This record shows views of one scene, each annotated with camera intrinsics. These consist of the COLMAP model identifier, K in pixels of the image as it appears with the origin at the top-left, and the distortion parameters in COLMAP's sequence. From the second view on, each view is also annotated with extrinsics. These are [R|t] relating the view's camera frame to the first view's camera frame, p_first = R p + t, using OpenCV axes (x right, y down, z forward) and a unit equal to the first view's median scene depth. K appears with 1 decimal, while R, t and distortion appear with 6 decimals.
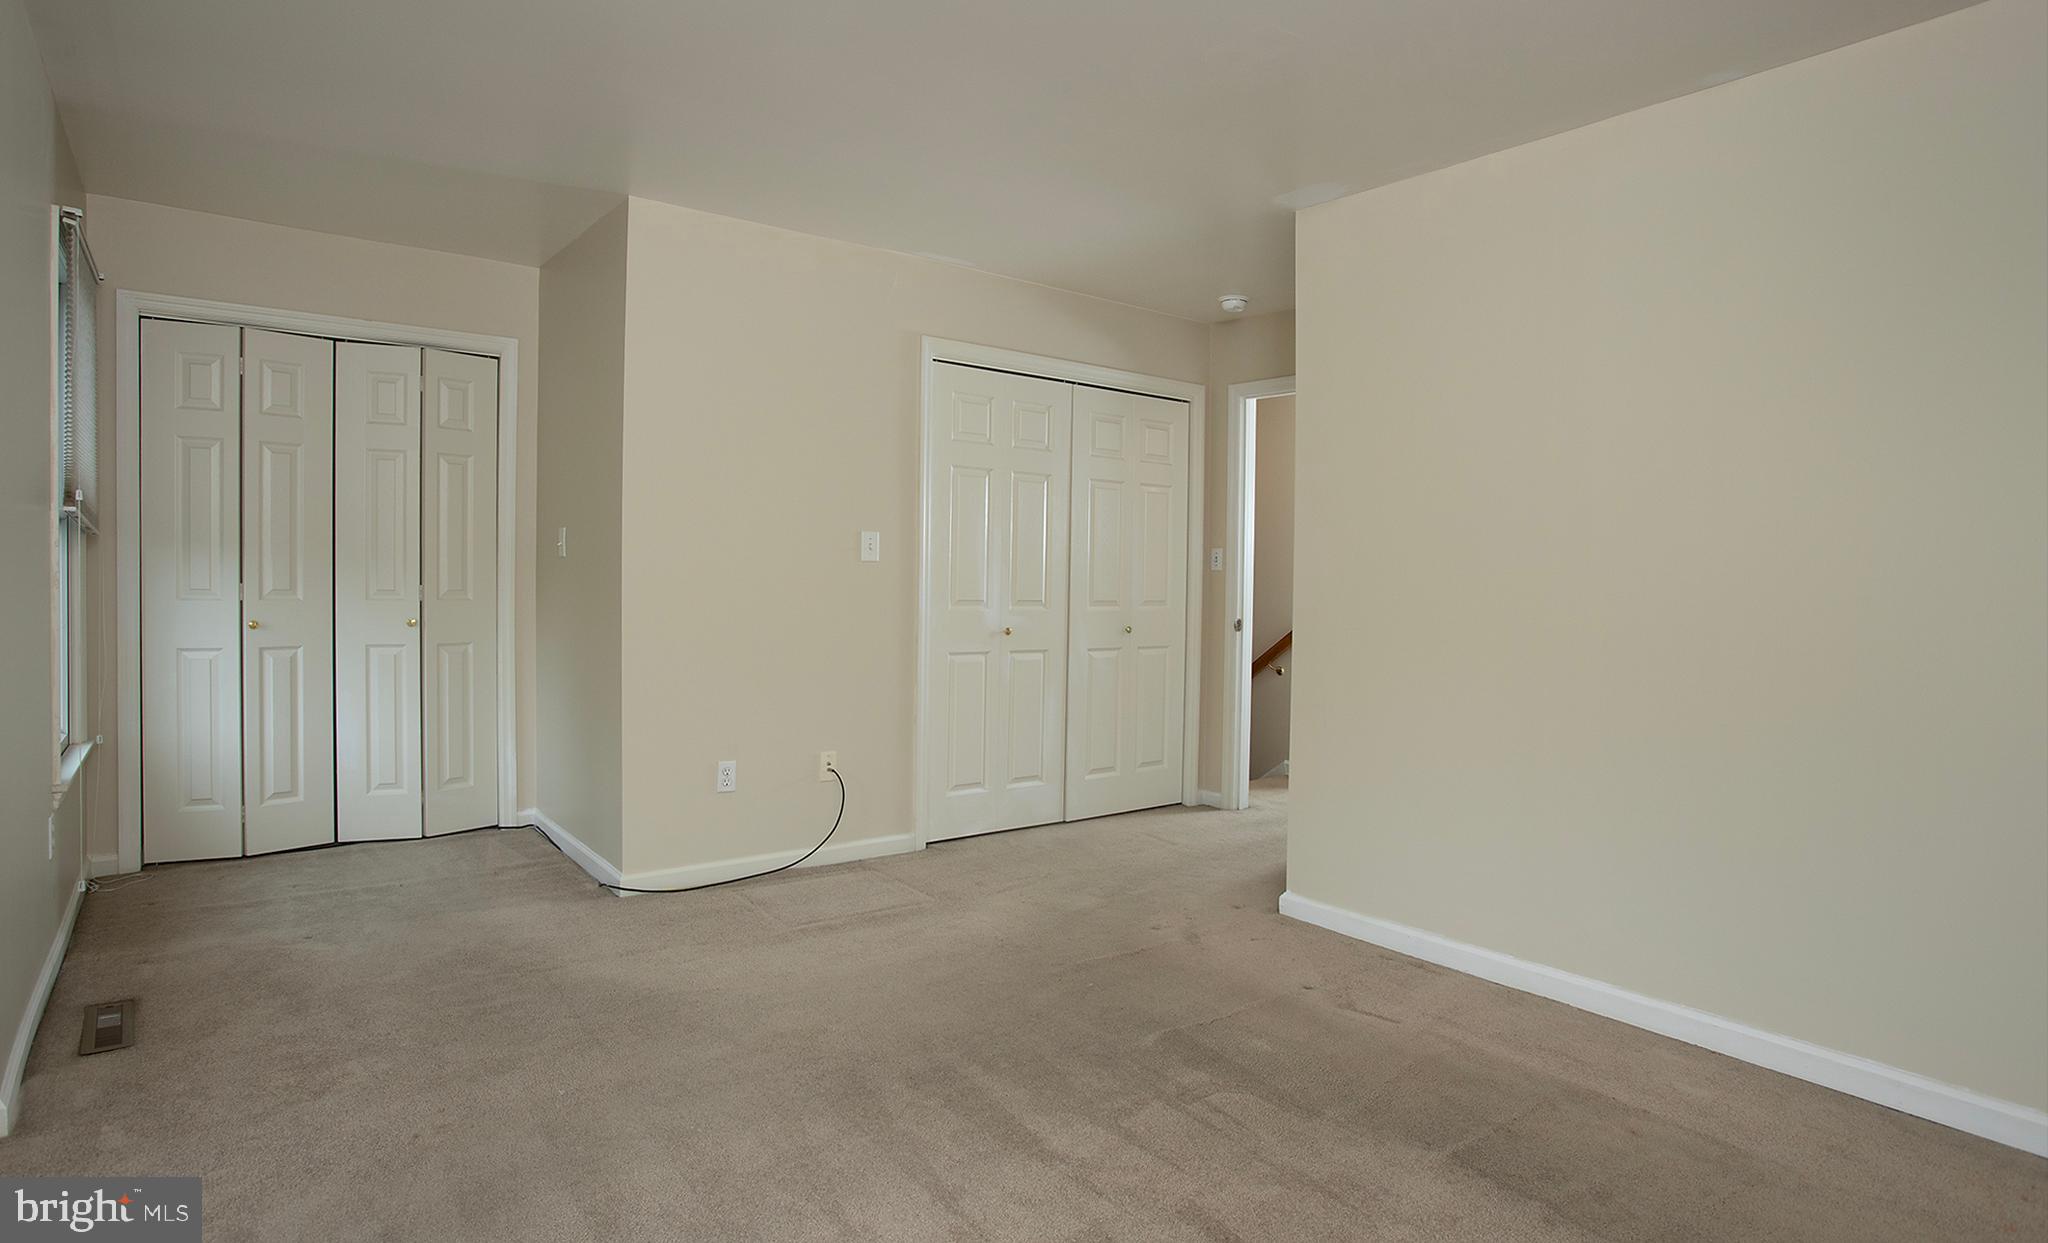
lens RADIAL K [[1033.5, 0, 1026.7], [0, 1033.5, 615.7], [0, 0, 1]] dist [-0.001447, -0.000644]
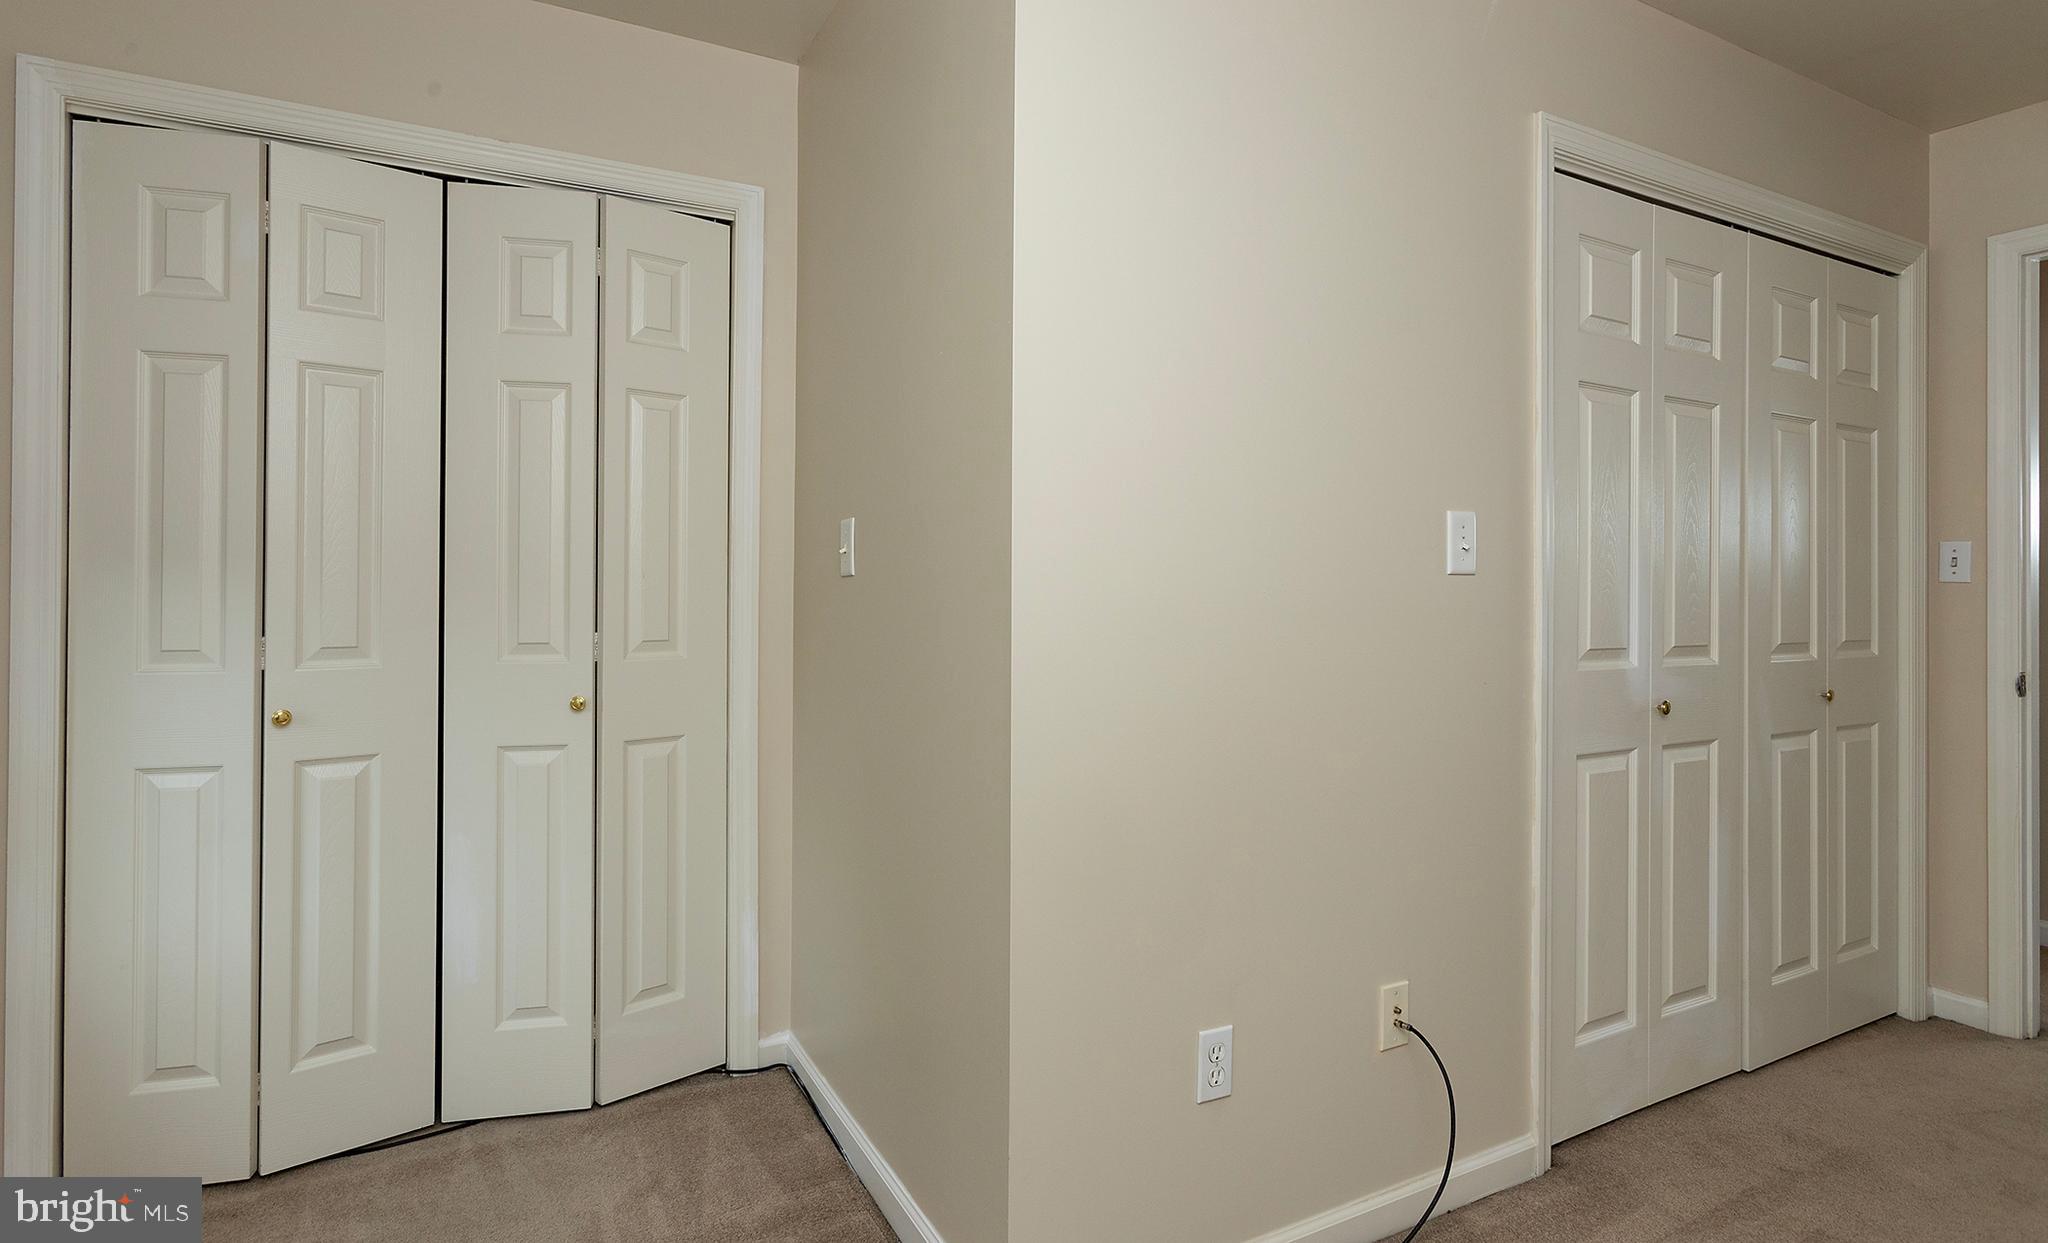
lens RADIAL K [[993.6, 0, 1021.4], [0, 993.6, 593.3], [0, 0, 1]] dist [0.037581, 0.000331]
pose [[0.983882, -0.015833, -0.178116, -0.276971], [0.008482, 0.999084, -0.041953, -0.026196], [0.178617, 0.039766, 0.983115, 0.529079]]
